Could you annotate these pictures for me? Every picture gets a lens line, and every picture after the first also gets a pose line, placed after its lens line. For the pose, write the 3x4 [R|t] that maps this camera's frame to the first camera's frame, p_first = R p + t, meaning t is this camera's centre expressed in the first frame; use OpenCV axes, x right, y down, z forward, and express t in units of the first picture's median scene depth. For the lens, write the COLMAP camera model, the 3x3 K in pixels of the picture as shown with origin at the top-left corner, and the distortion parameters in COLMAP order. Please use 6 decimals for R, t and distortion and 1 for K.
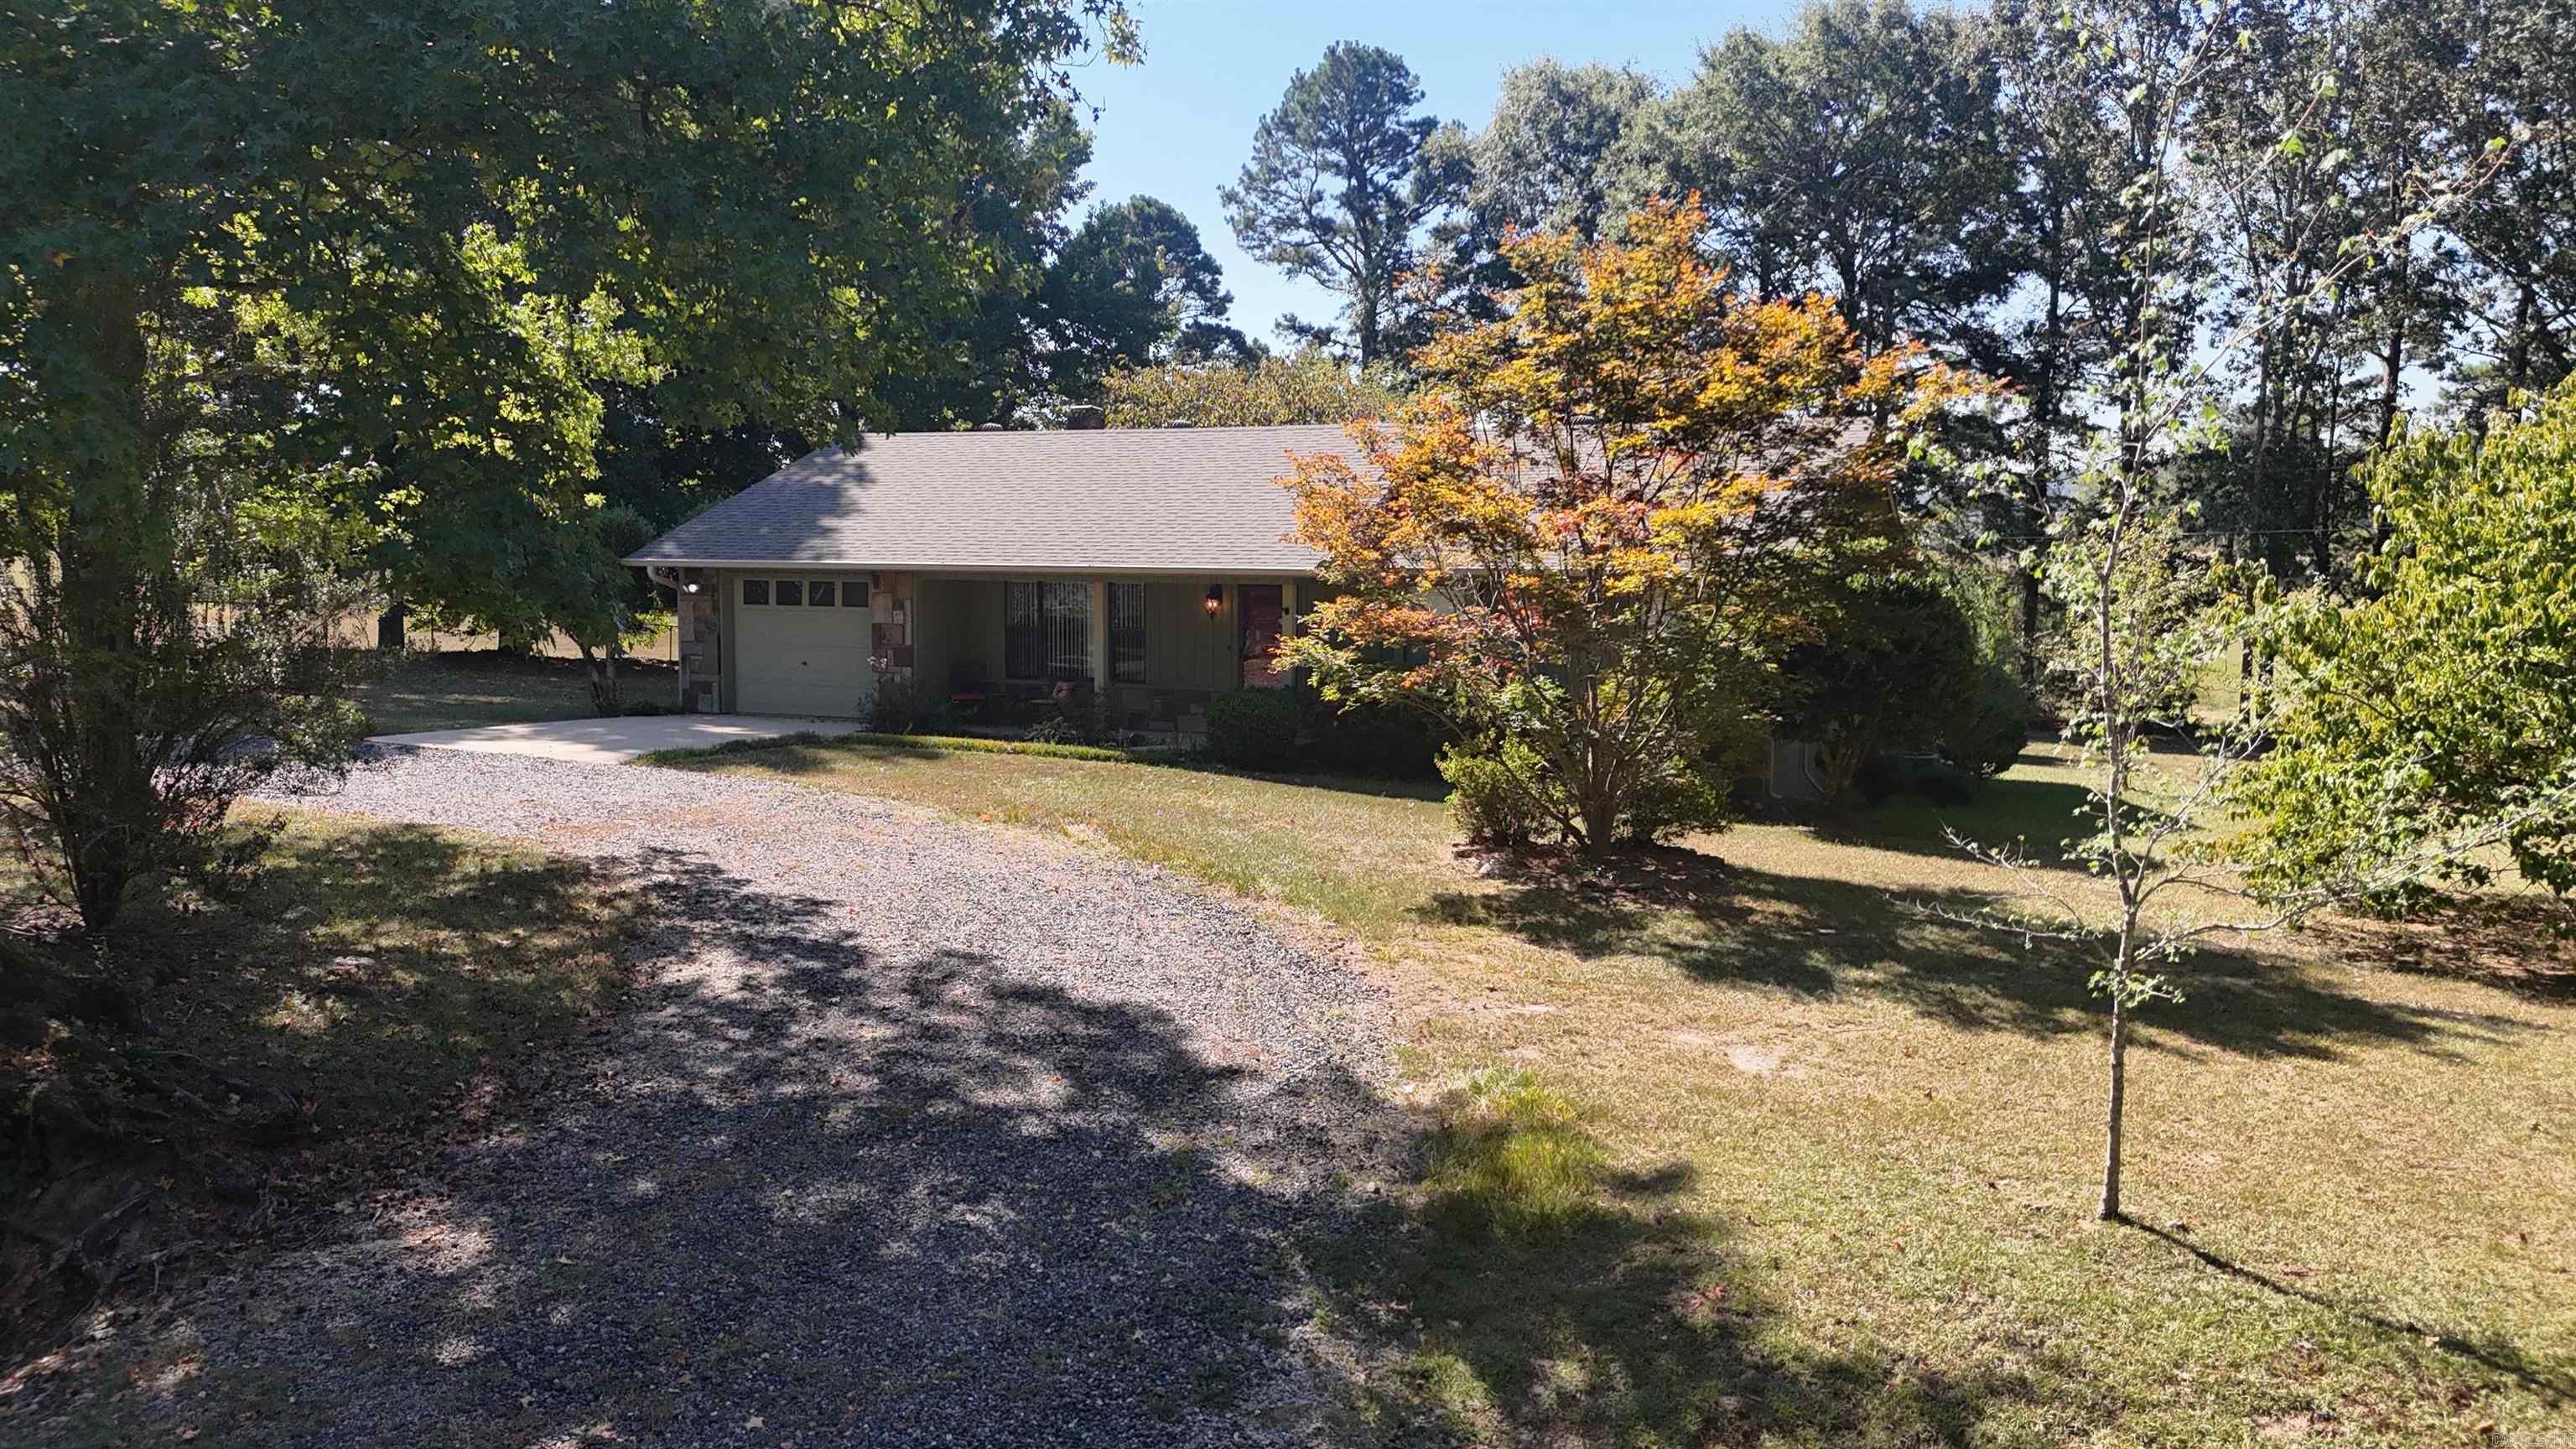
lens RADIAL K [[1886.8, 0, 1281.3], [0, 1886.8, 727.5], [0, 0, 1]] dist [0.068360, -0.061540]
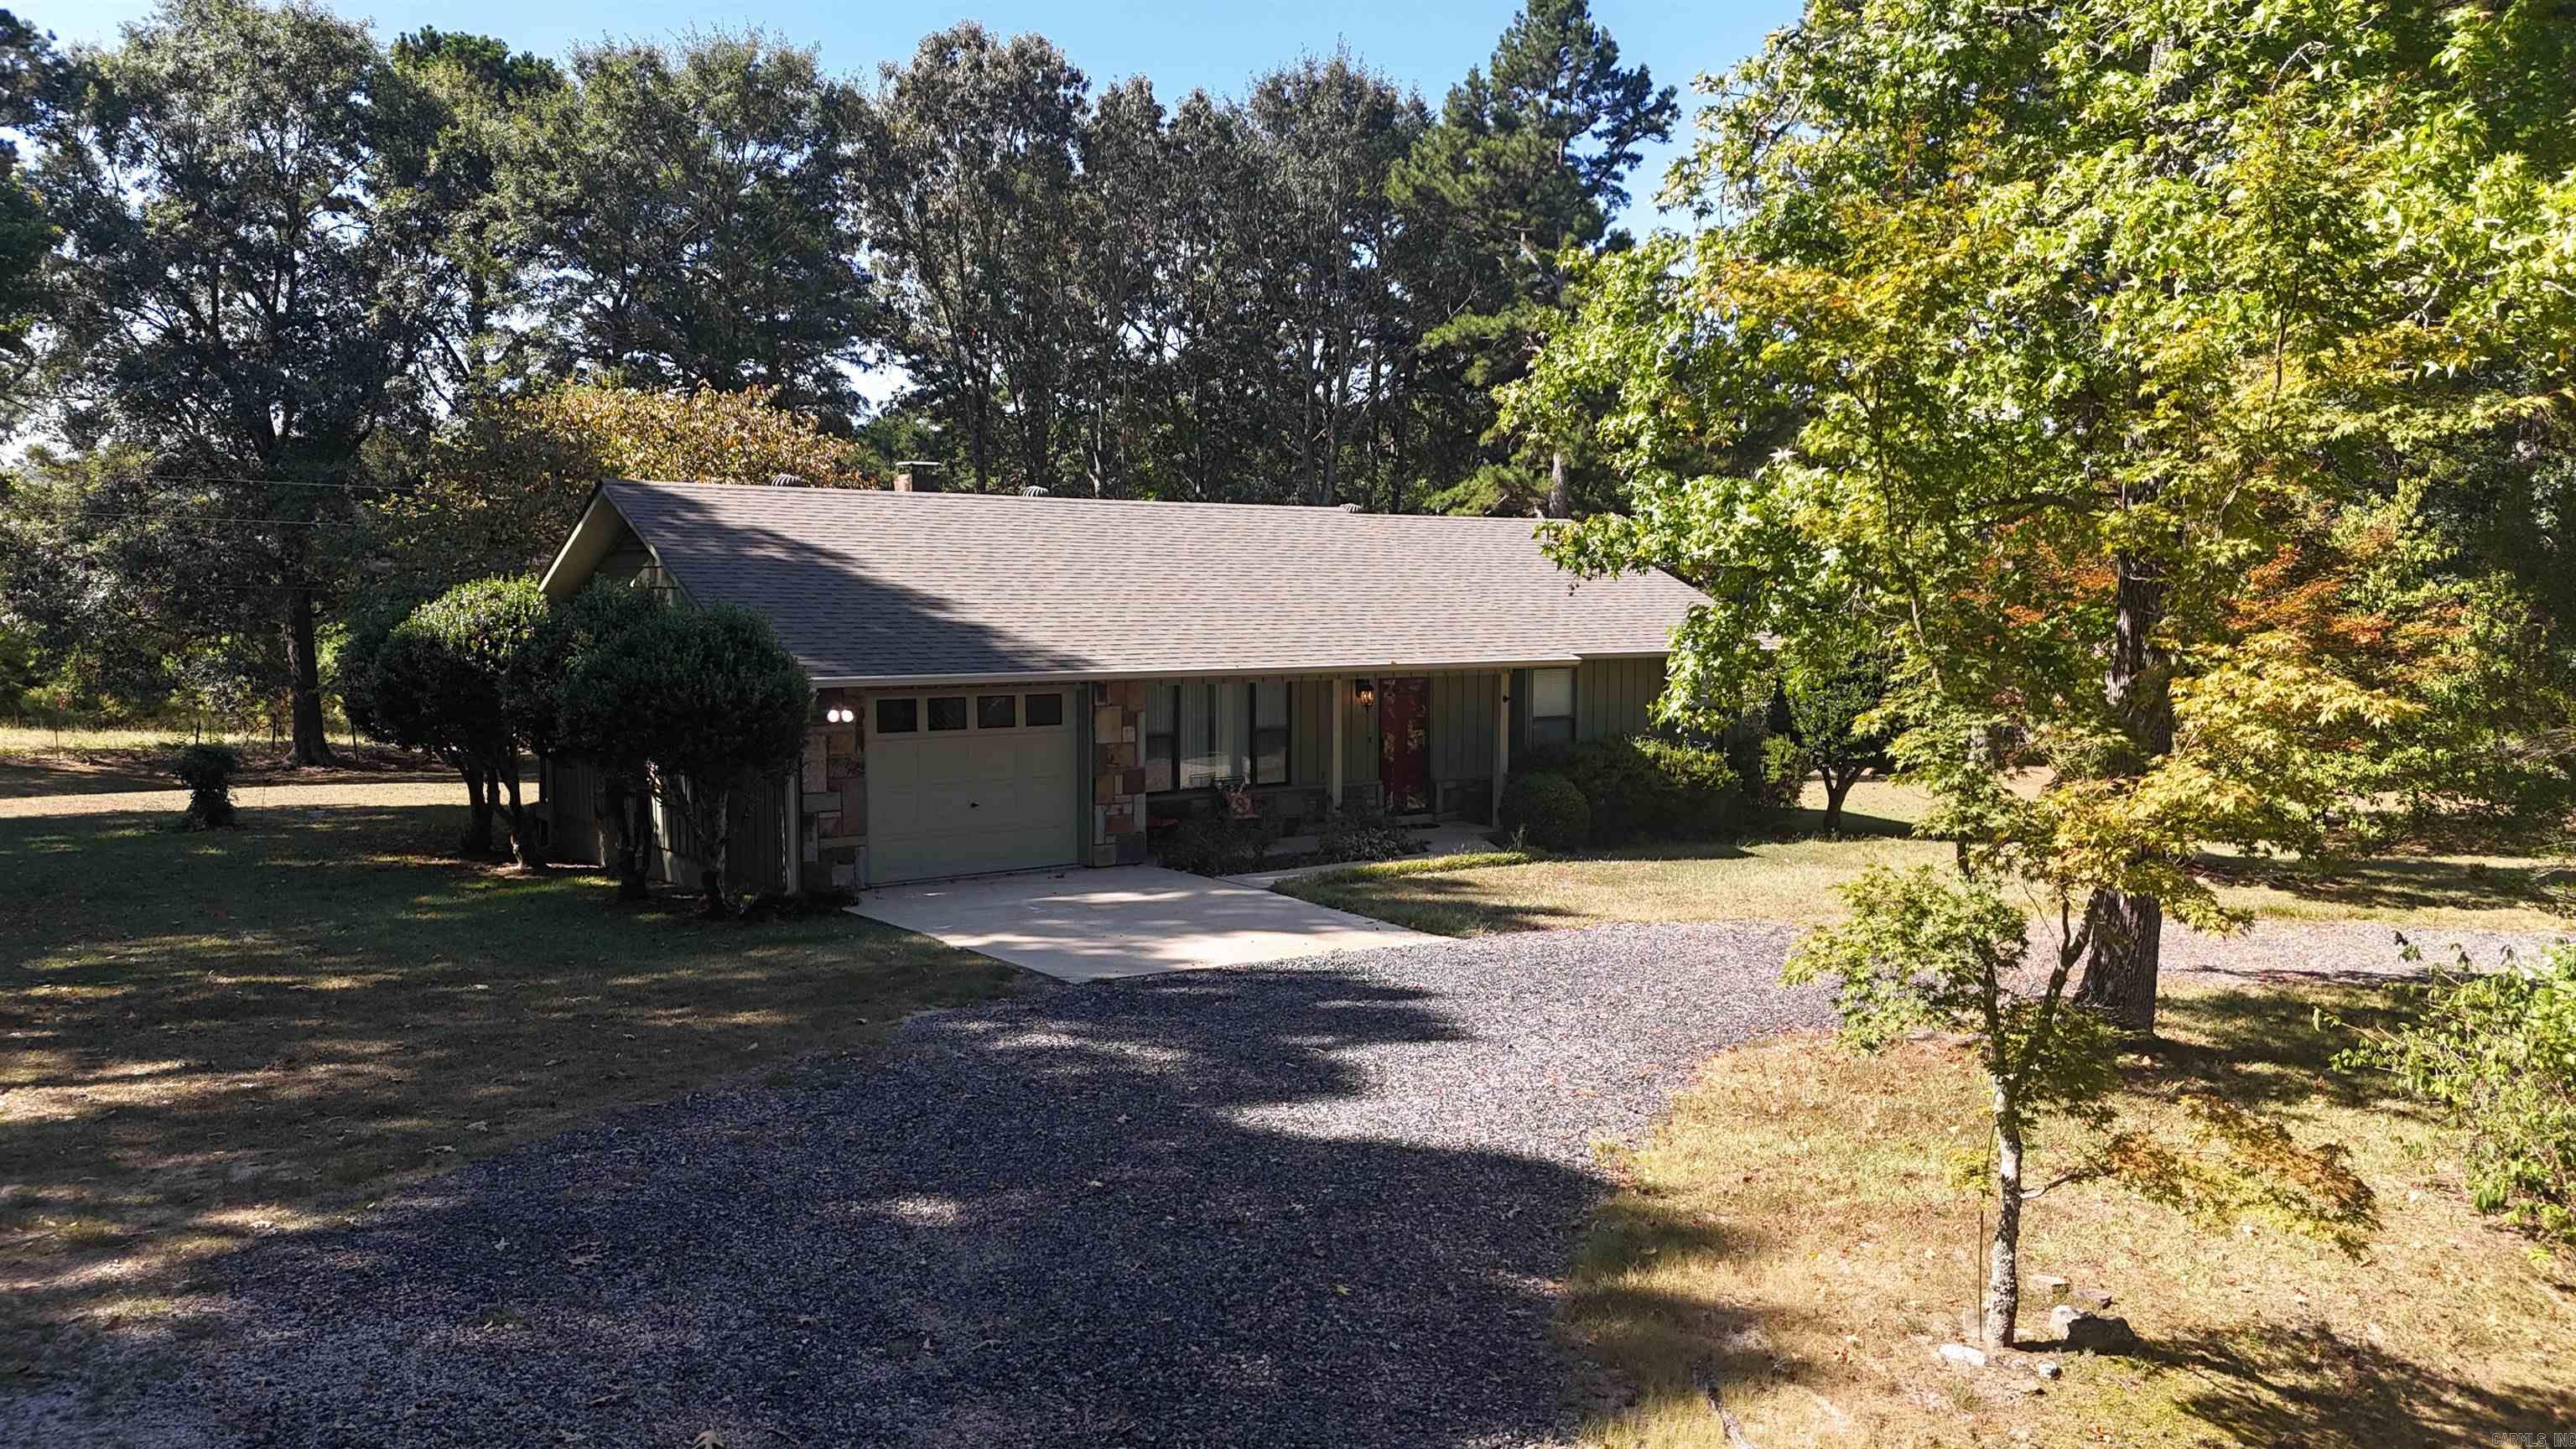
lens RADIAL K [[1886.8, 0, 1295.5], [0, 1886.8, 729.7], [0, 0, 1]] dist [0.068360, -0.061540]
pose [[0.494509, -0.075811, 0.865860, -0.870614], [0.074399, 0.996225, 0.044735, -0.091044], [-0.865982, 0.042297, 0.498282, 0.529494]]
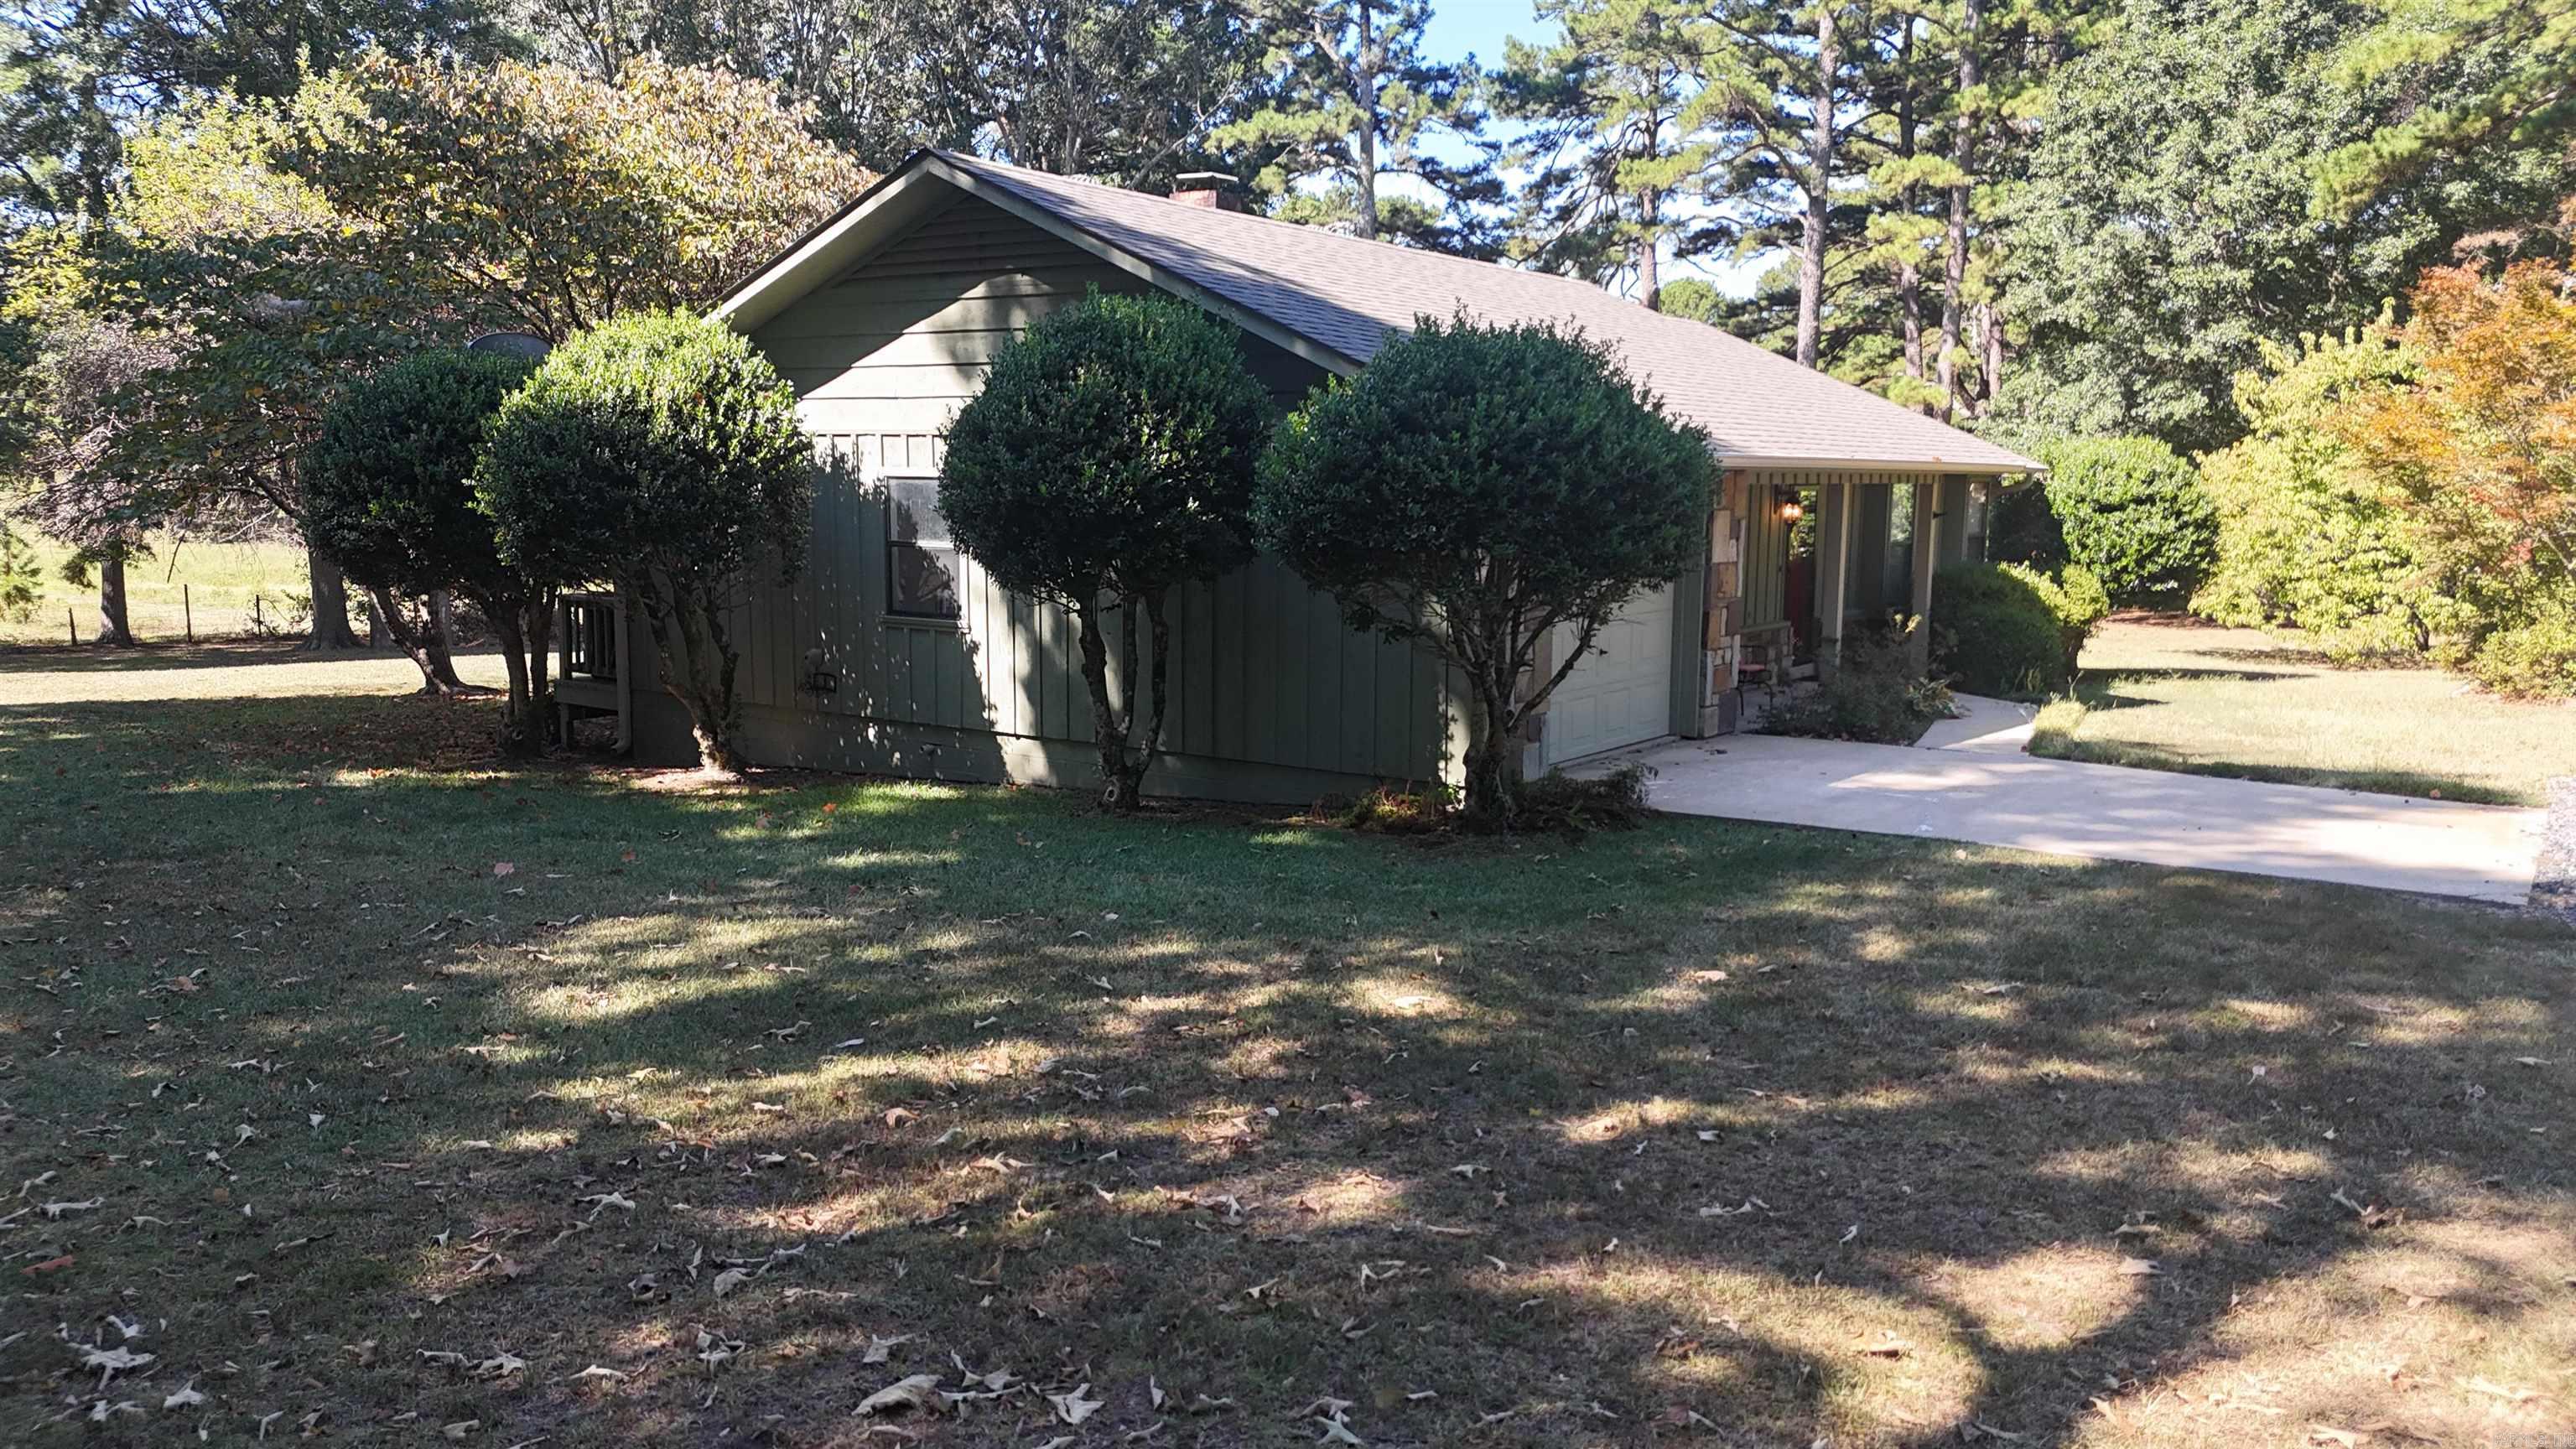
lens RADIAL K [[1886.8, 0, 1298.0], [0, 1886.8, 725.2], [0, 0, 1]] dist [0.068360, -0.061540]
pose [[0.171347, -0.139370, 0.975303, -0.798398], [0.069572, 0.989184, 0.129131, -0.089247], [-0.982751, 0.045728, 0.179190, 1.026946]]
